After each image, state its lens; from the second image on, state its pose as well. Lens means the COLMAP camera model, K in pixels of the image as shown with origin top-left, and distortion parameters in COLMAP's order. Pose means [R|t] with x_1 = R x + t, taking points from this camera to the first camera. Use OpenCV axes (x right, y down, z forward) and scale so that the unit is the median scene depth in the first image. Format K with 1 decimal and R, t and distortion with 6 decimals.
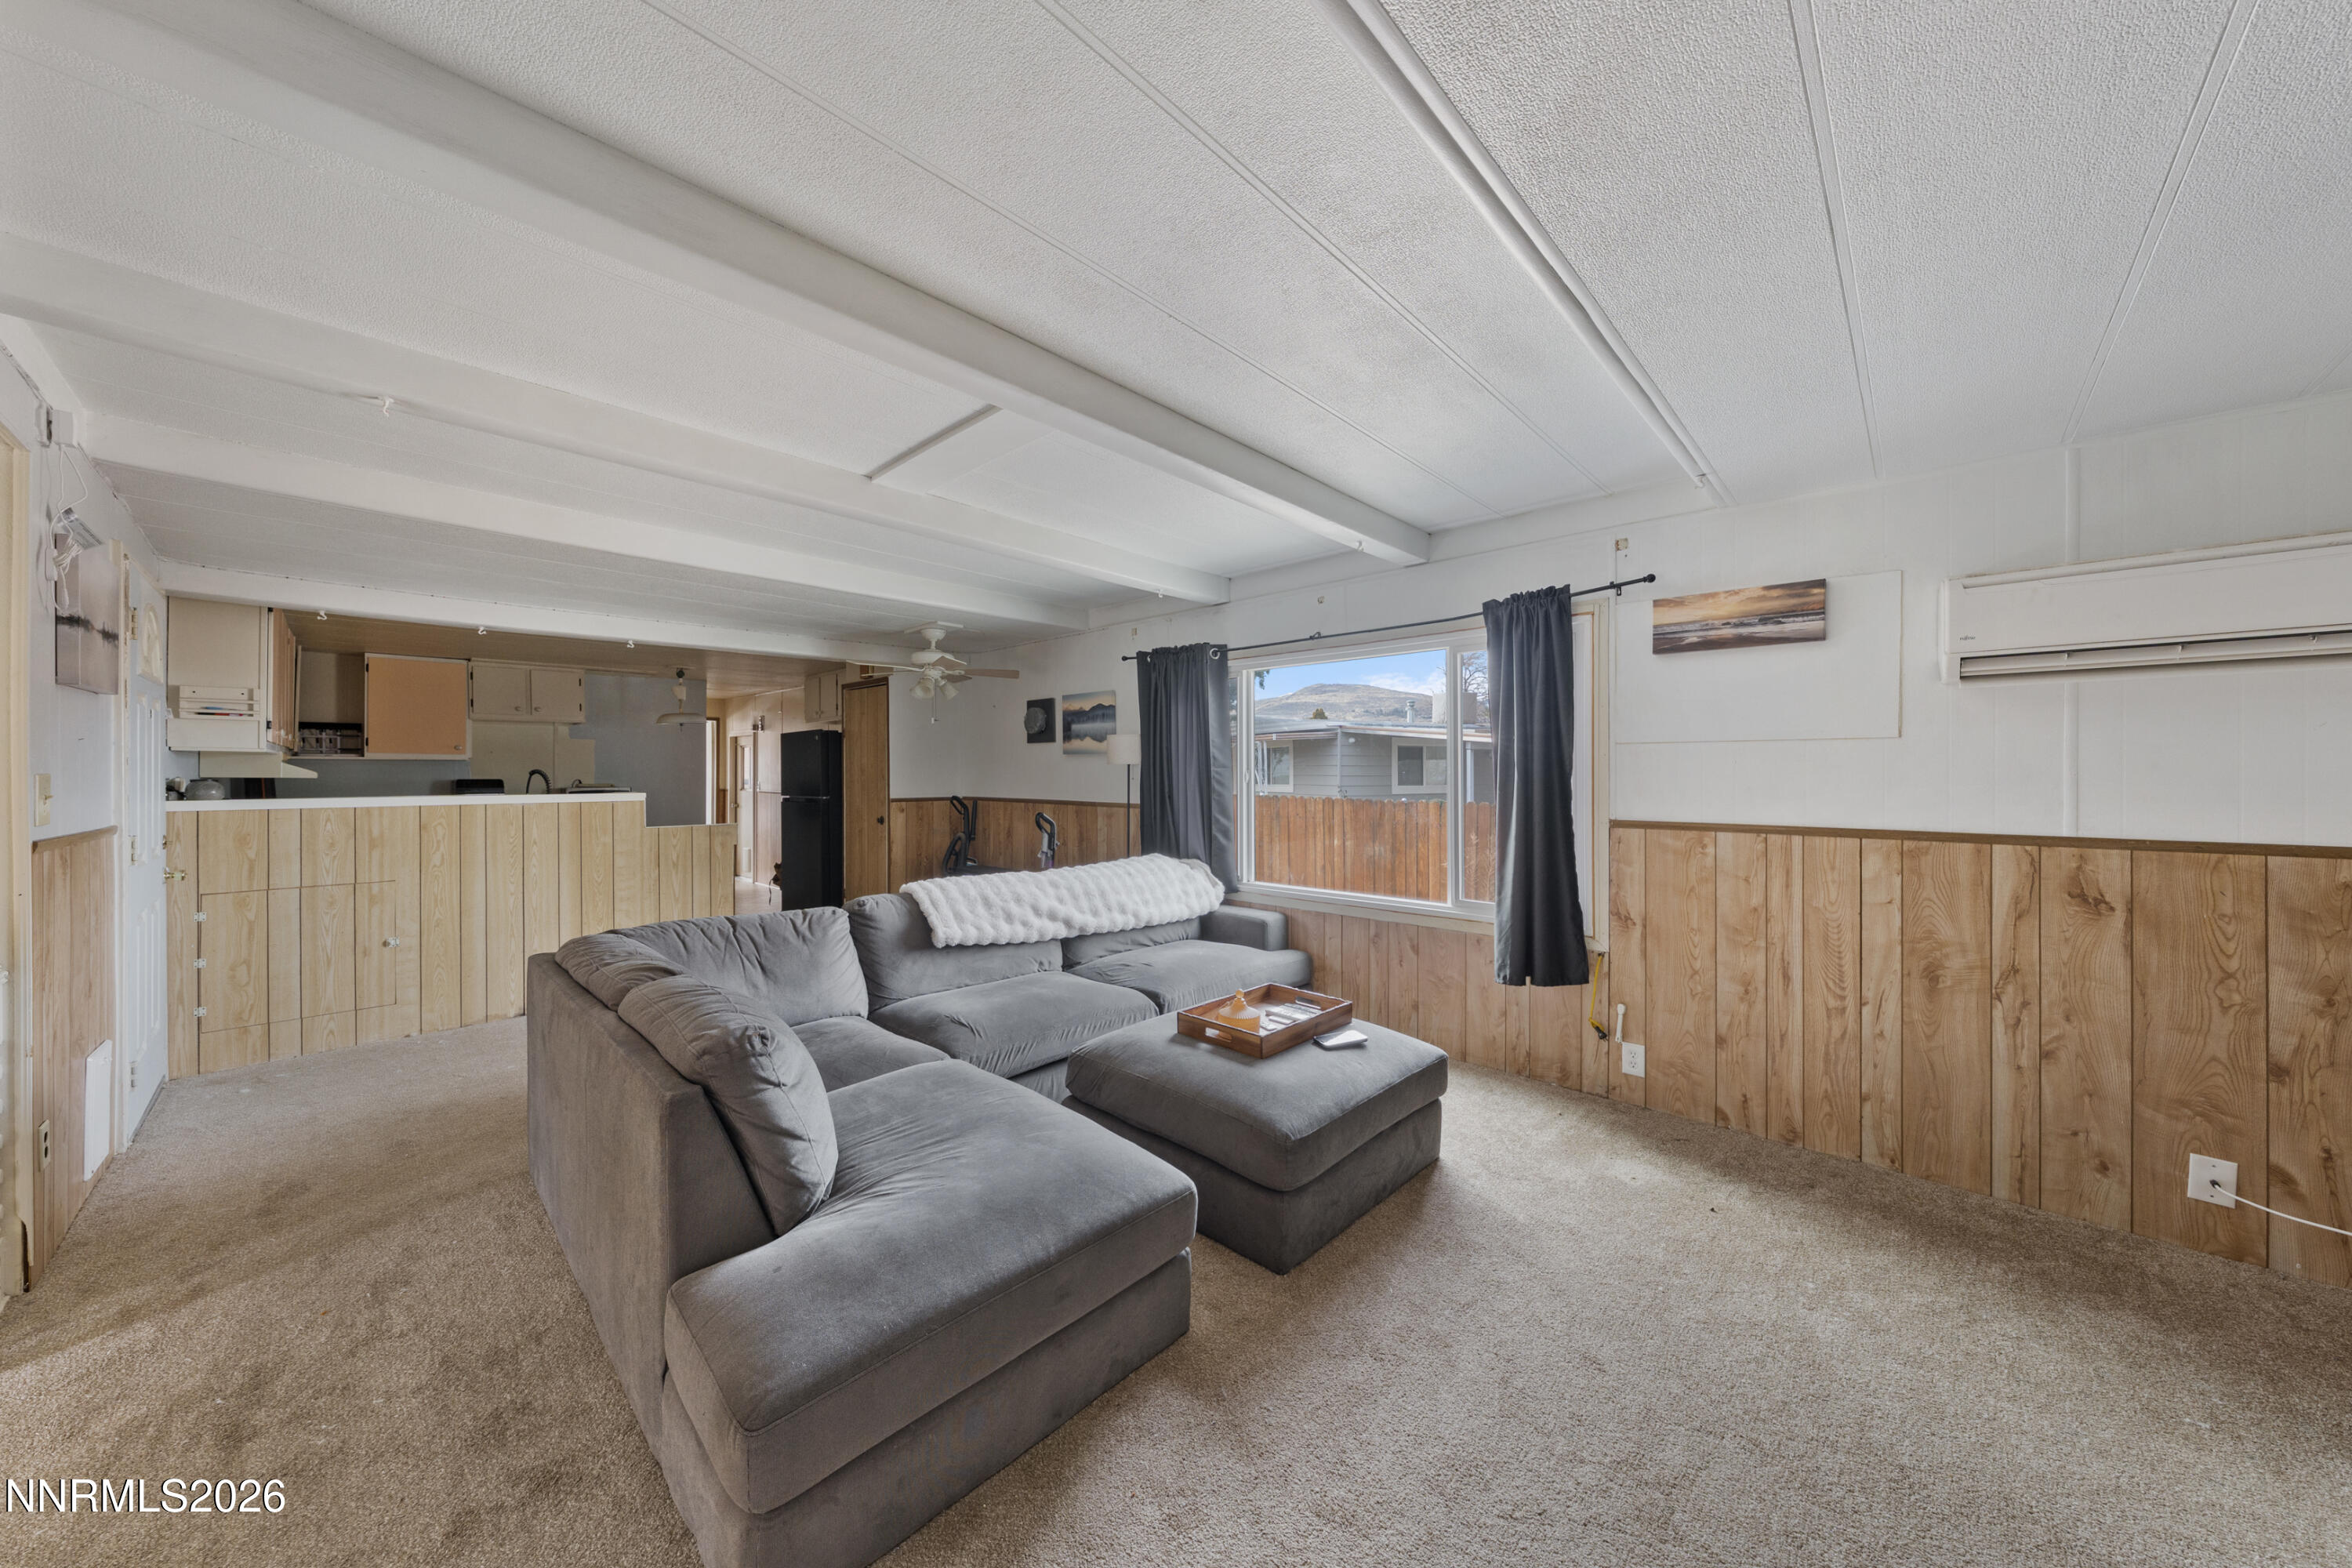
lens RADIAL K [[799.1, 0, 1176.8], [0, 799.1, 773.5], [0, 0, 1]] dist [-0.001434, -0.000248]
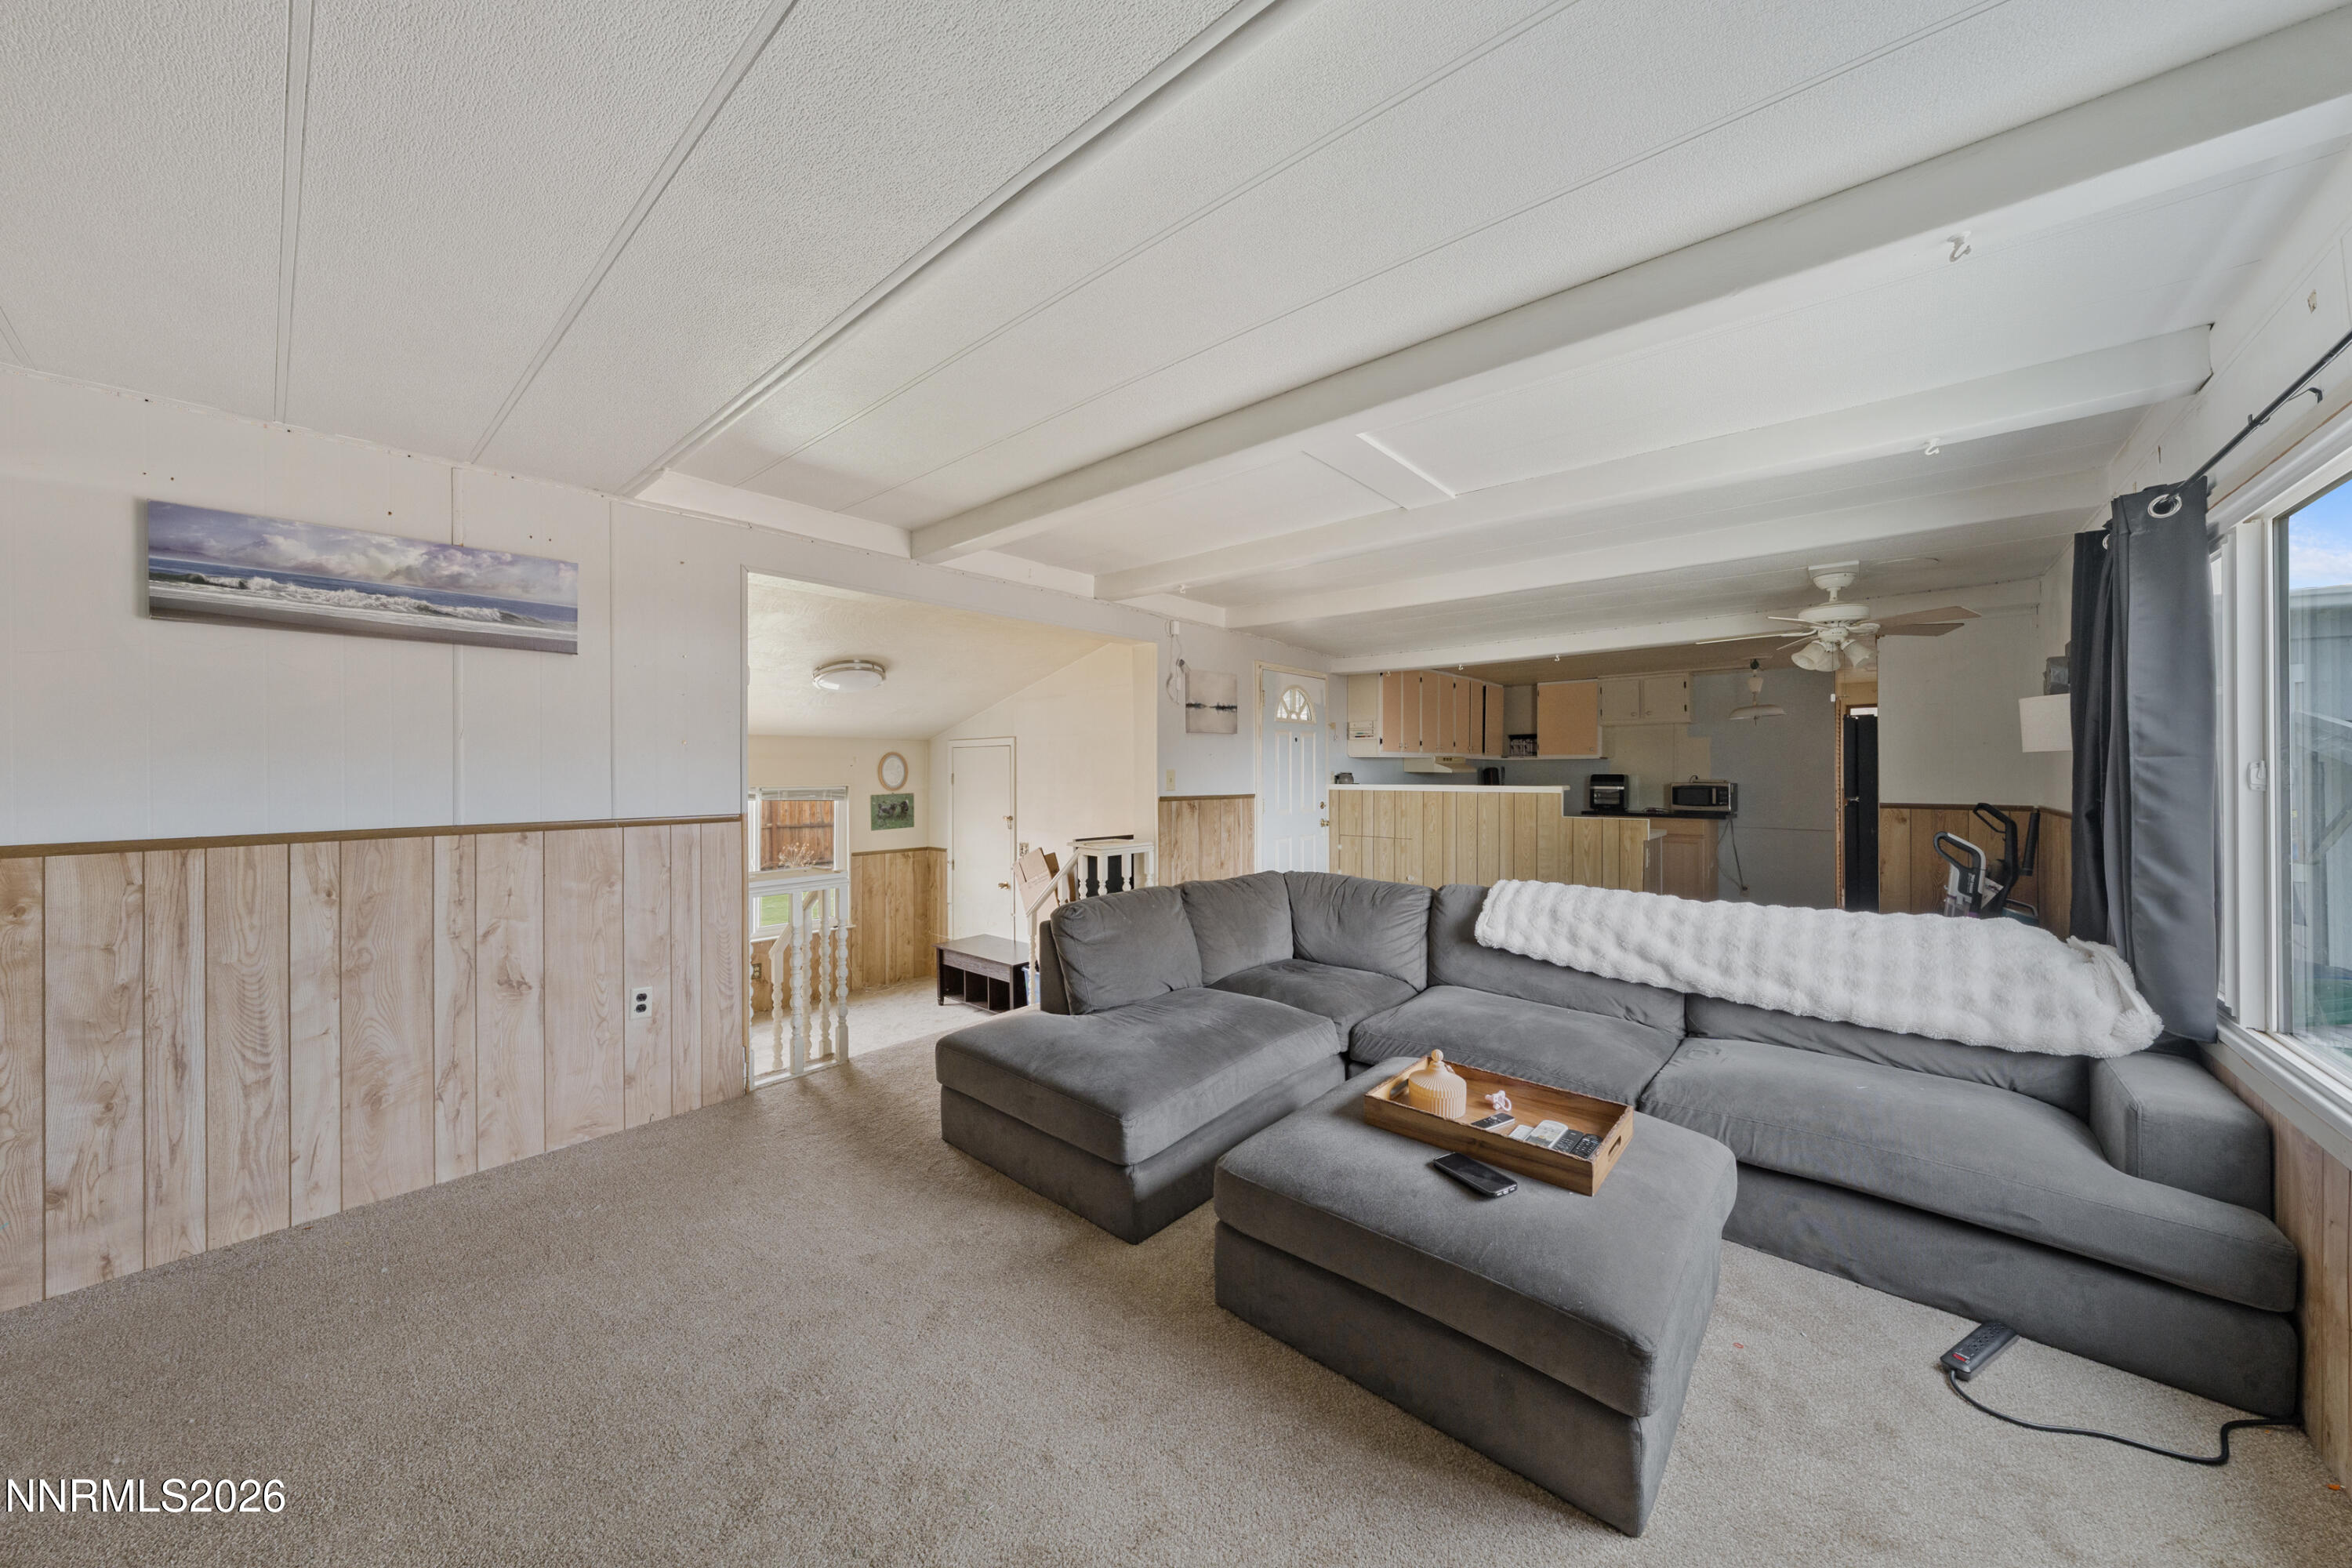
lens RADIAL K [[801.6, 0, 1166.0], [0, 801.6, 771.8], [0, 0, 1]] dist [-0.000748, -0.000141]
pose [[0.033975, 0.001949, -0.999421, 0.582117], [0.000745, 0.999998, 0.001976, 0.000481], [0.999422, -0.000812, 0.033973, 0.495405]]
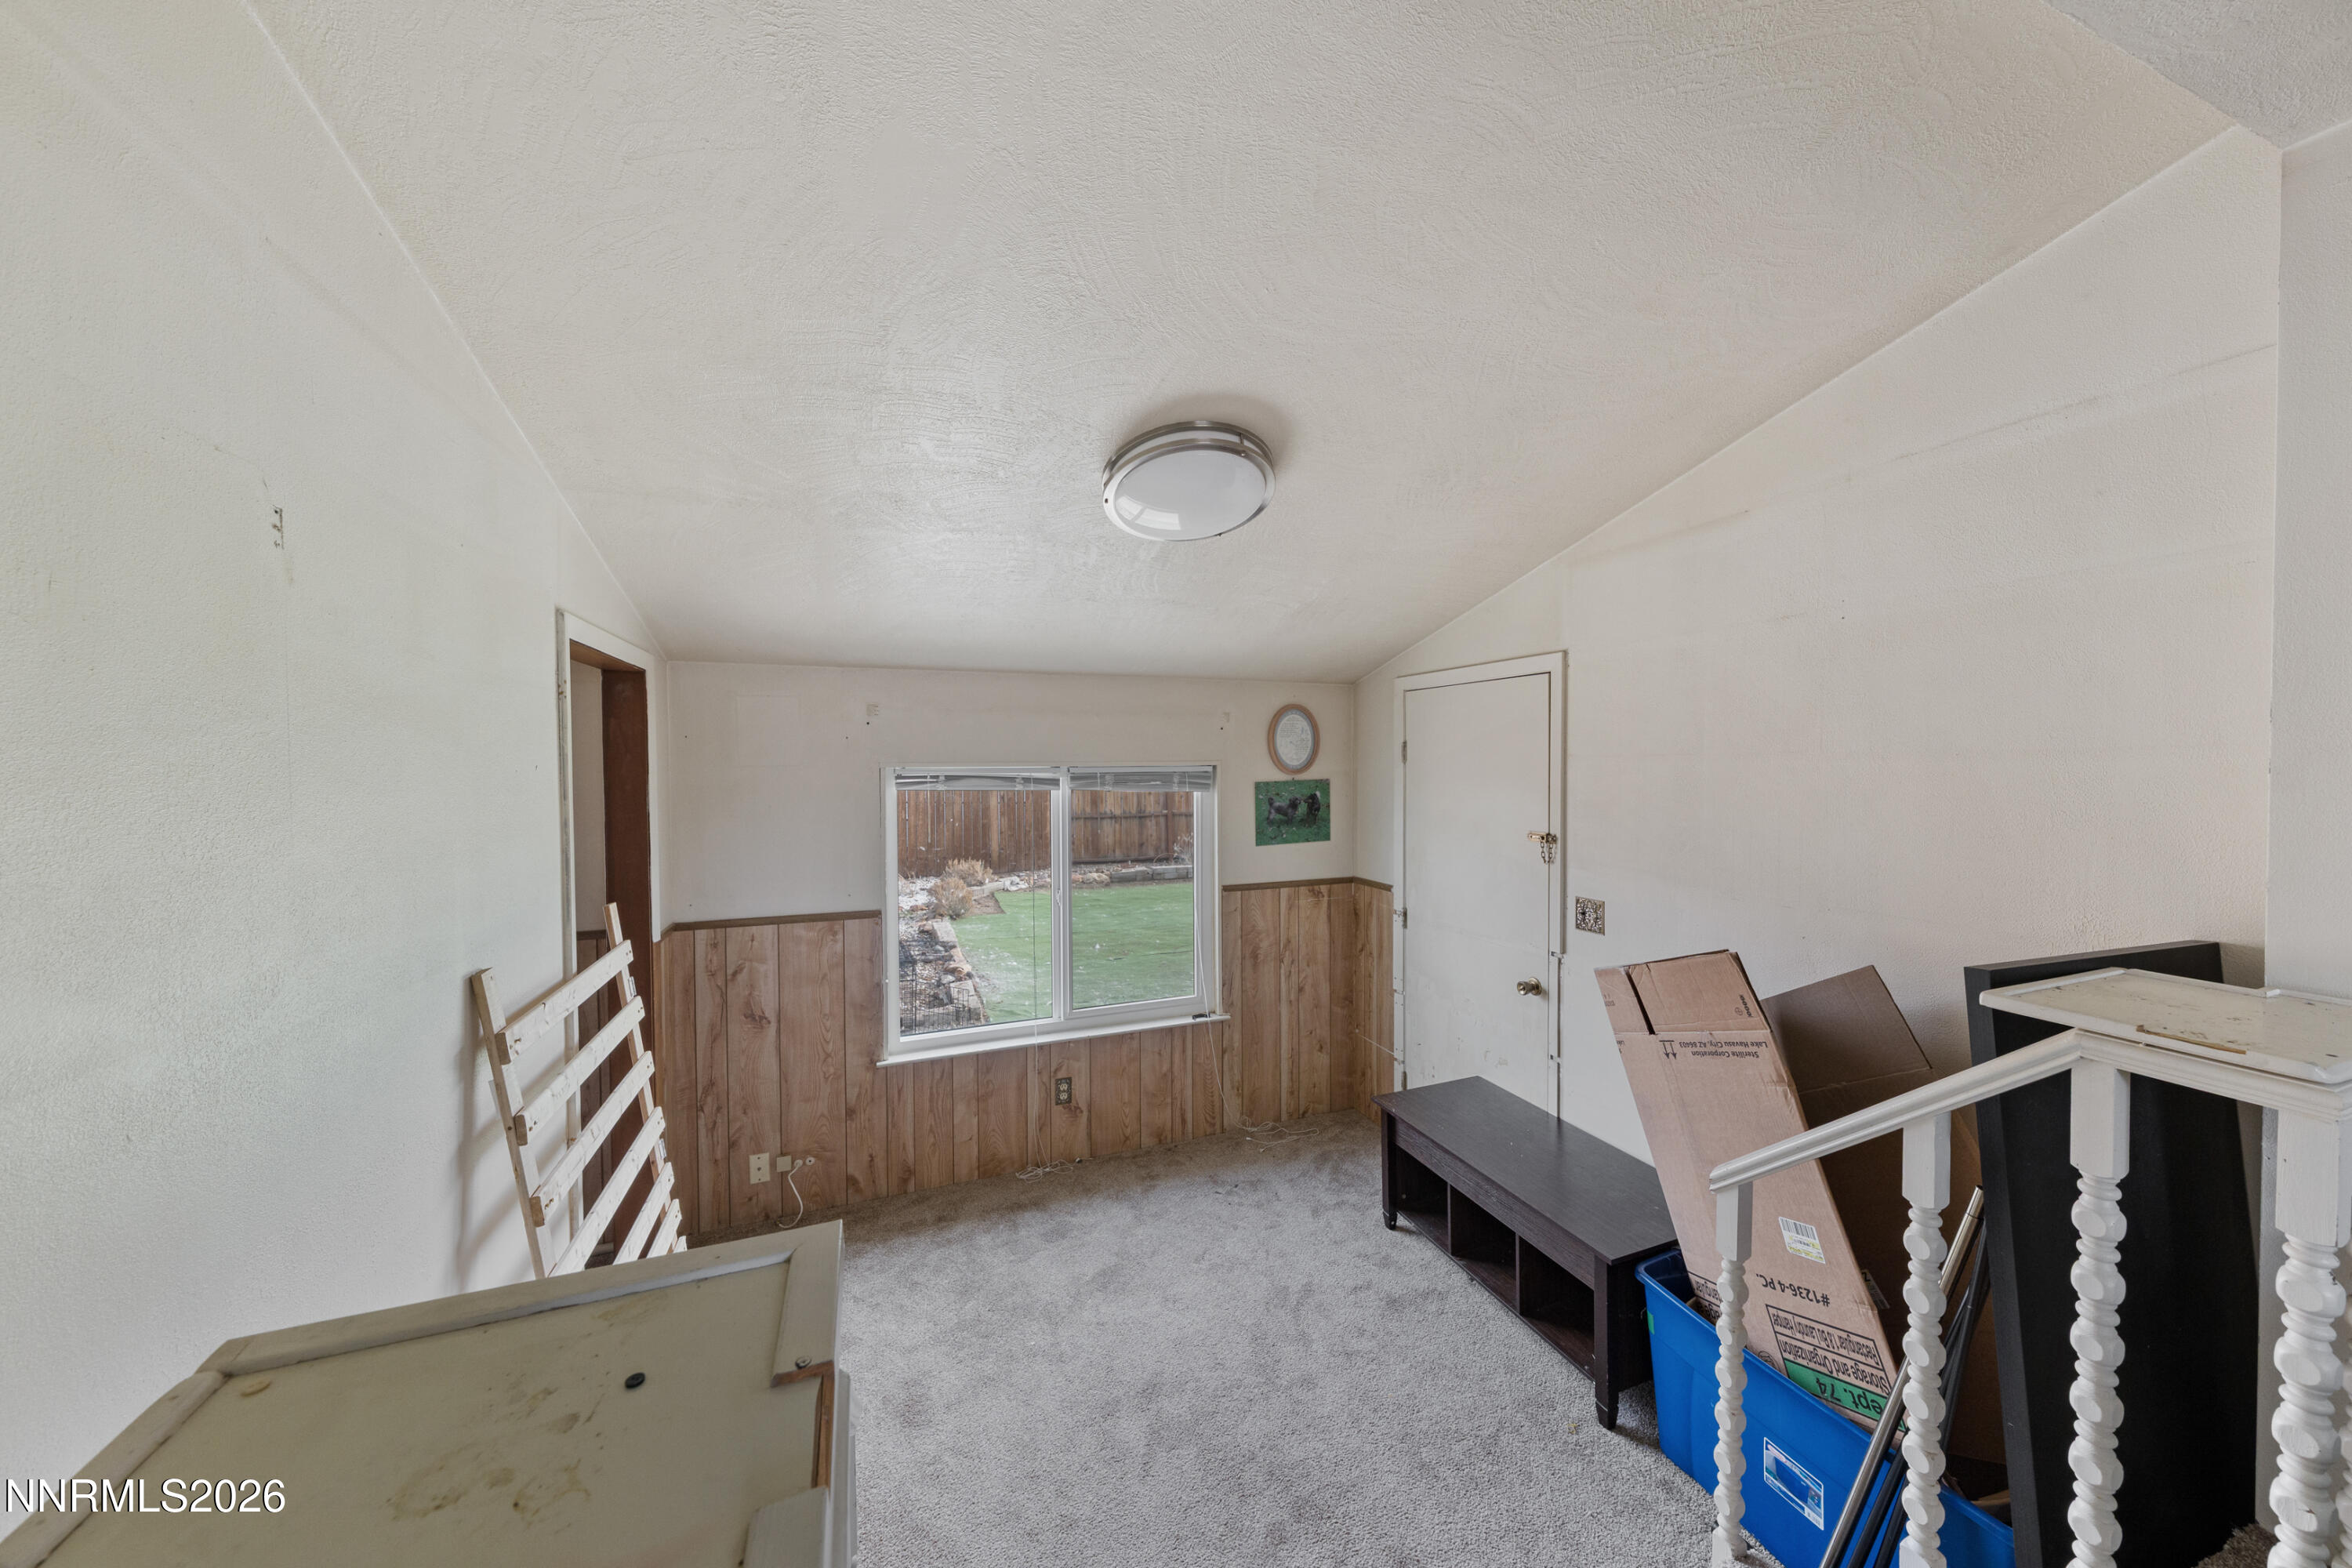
lens RADIAL K [[799.1, 0, 1176.8], [0, 799.1, 773.5], [0, 0, 1]] dist [-0.001434, -0.000248]
pose [[-0.424875, 0.023267, -0.904953, -0.316898], [0.004868, 0.999714, 0.023418, 0.022461], [0.905239, 0.005545, -0.424866, 0.222109]]
